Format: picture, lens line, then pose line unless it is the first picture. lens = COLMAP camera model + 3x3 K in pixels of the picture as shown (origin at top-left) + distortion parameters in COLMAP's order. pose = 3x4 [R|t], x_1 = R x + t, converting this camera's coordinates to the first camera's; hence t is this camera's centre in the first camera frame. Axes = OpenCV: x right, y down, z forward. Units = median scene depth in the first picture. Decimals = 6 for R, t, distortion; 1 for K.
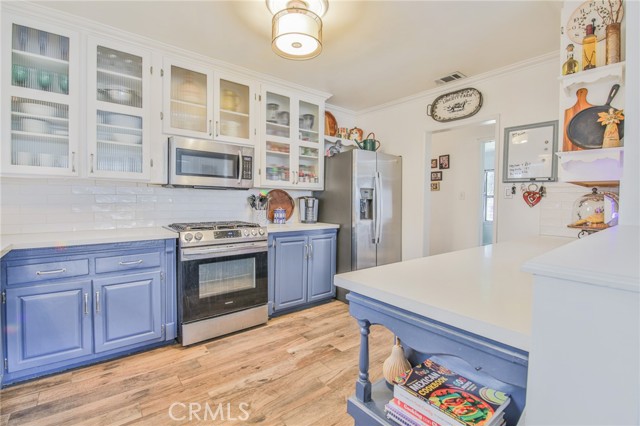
lens RADIAL K [[291.9, 0, 320.3], [0, 291.9, 211.7], [0, 0, 1]] dist [-0.005735, -0.008900]
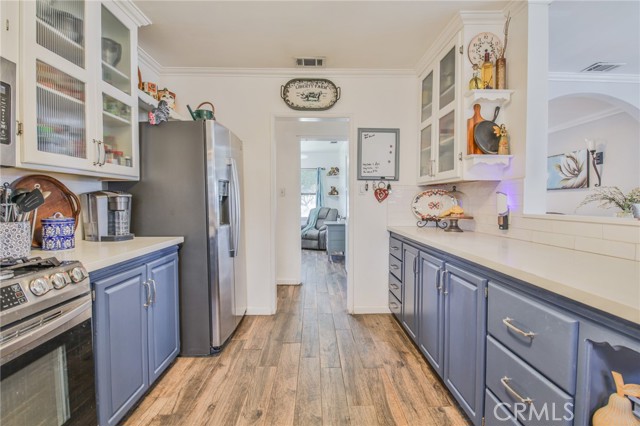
lens RADIAL K [[291.9, 0, 321.2], [0, 291.9, 210.6], [0, 0, 1]] dist [-0.005735, -0.008900]
pose [[0.611642, -0.040047, 0.790121, -0.259147], [0.038062, 0.999051, 0.021172, -0.014564], [-0.790219, 0.017124, 0.612586, 0.410414]]
